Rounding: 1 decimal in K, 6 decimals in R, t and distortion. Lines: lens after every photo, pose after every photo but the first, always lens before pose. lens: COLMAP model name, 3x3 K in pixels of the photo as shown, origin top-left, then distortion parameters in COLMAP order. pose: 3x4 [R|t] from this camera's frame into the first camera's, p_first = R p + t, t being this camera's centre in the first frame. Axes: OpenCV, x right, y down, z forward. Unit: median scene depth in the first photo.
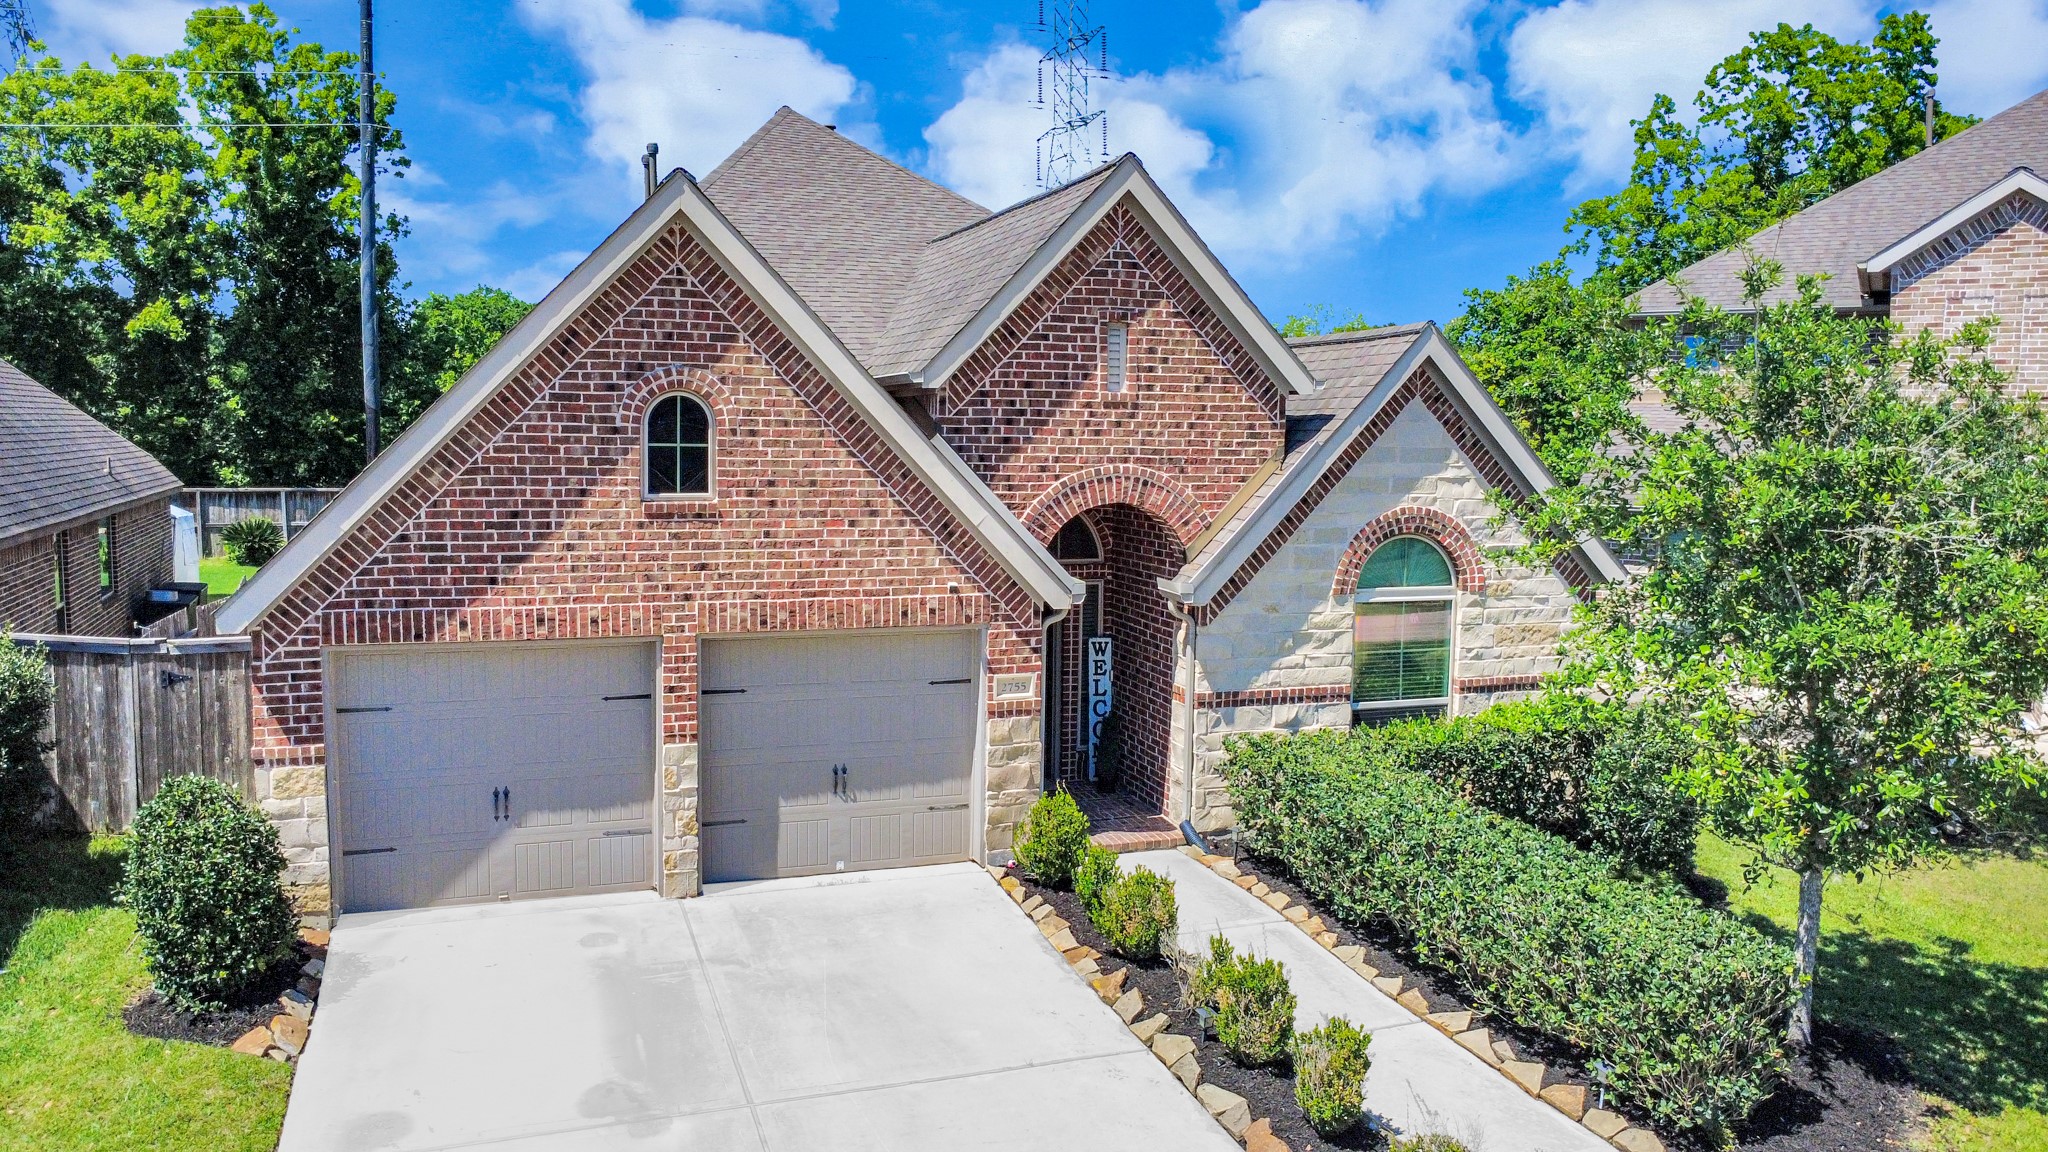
lens RADIAL K [[1410.9, 0, 1024.0], [0, 1410.9, 576.0], [0, 0, 1]] dist [0.002723, -0.002956]
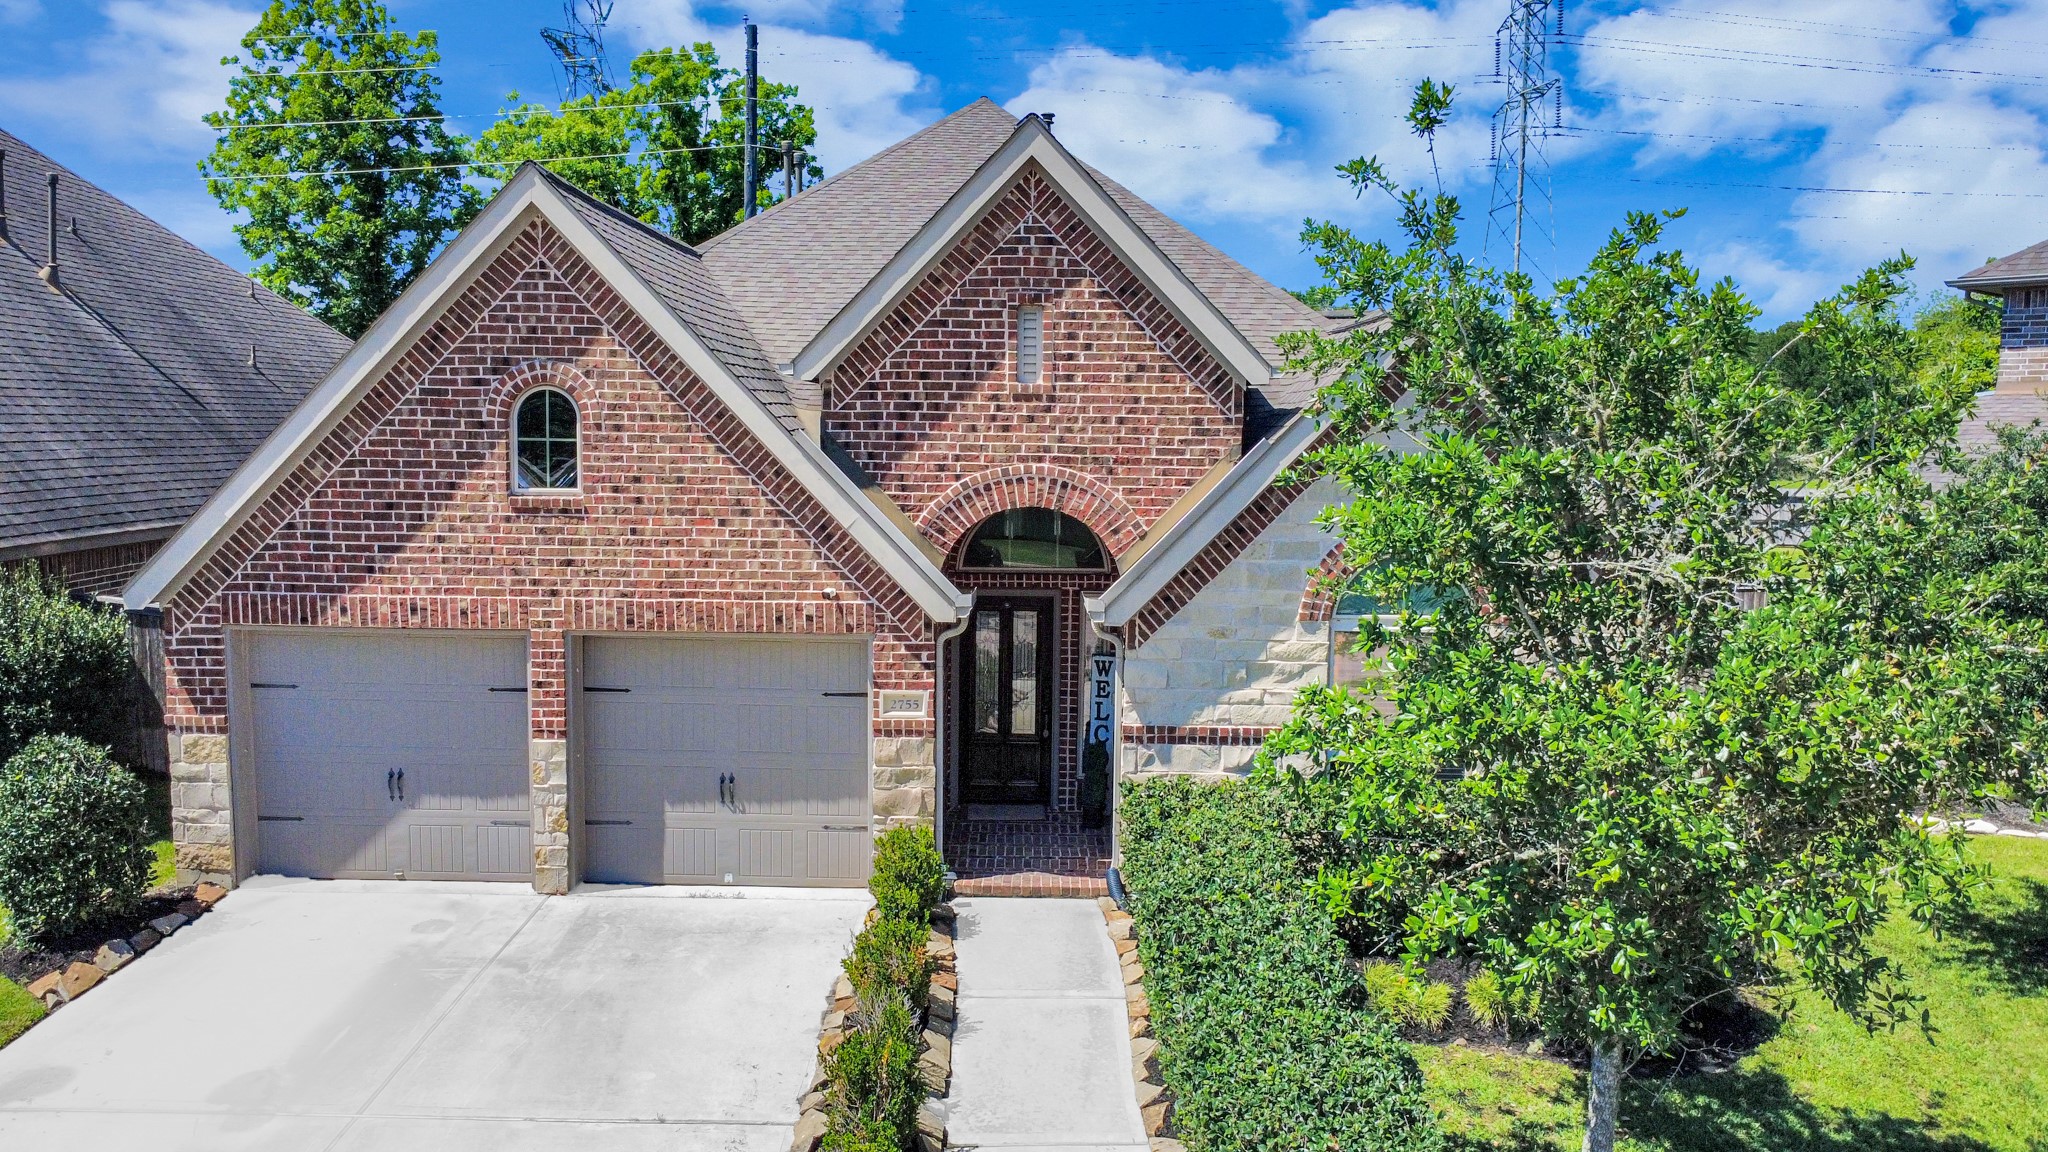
lens RADIAL K [[1410.9, 0, 1024.0], [0, 1410.9, 576.0], [0, 0, 1]] dist [0.002723, -0.002956]
pose [[0.943008, 0.035772, -0.330842, 0.394527], [-0.036110, 0.999335, 0.005128, -0.013565], [0.330806, 0.007111, 0.943672, 0.168241]]
